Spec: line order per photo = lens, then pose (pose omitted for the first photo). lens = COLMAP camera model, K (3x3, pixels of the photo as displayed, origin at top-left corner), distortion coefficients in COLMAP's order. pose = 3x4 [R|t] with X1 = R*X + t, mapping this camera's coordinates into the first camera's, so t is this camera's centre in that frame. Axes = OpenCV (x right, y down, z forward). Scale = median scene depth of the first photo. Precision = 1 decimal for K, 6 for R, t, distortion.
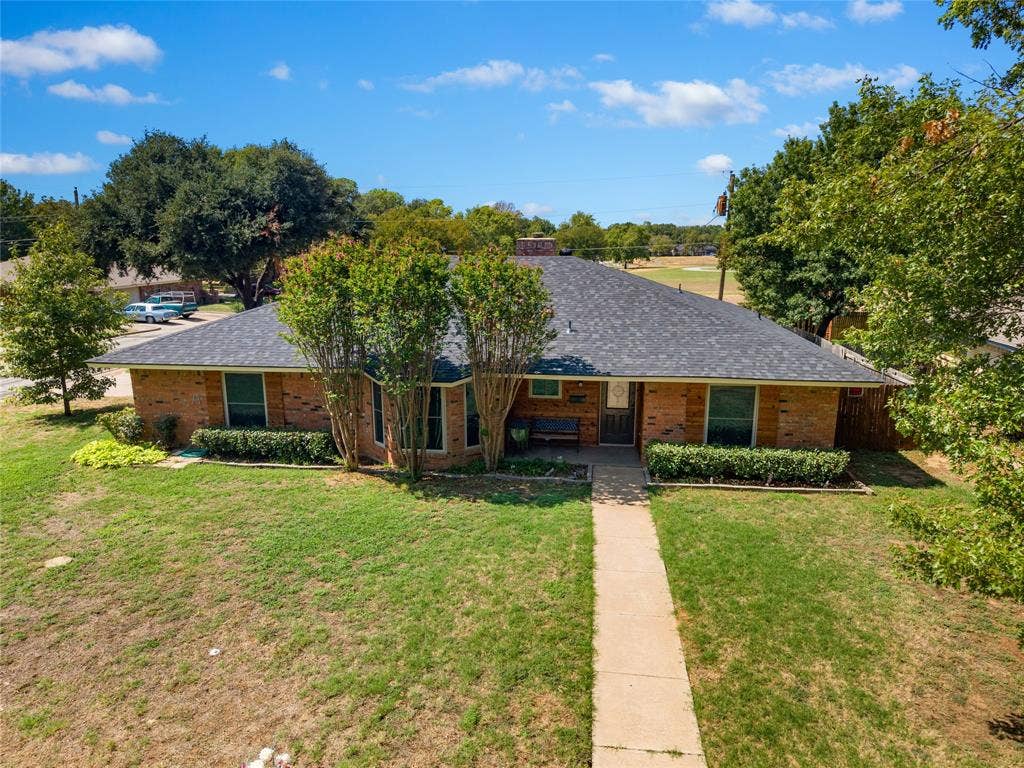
lens RADIAL K [[676.1, 0, 512.0], [0, 676.1, 384.0], [0, 0, 1]] dist [0.007105, -0.005743]
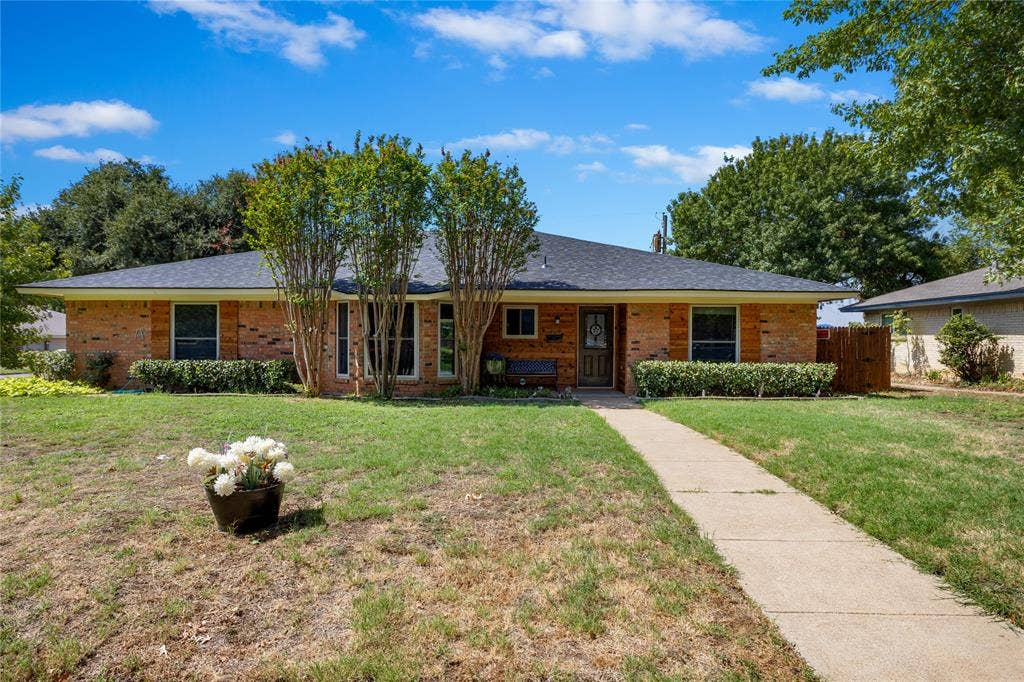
lens RADIAL K [[658.5, 0, 512.0], [0, 658.5, 341.0], [0, 0, 1]] dist [-0.079949, 0.106041]
pose [[0.994467, 0.008559, 0.104701, -0.061905], [0.013581, 0.977838, -0.208924, 0.230585], [-0.104168, 0.209190, 0.972311, 0.105940]]
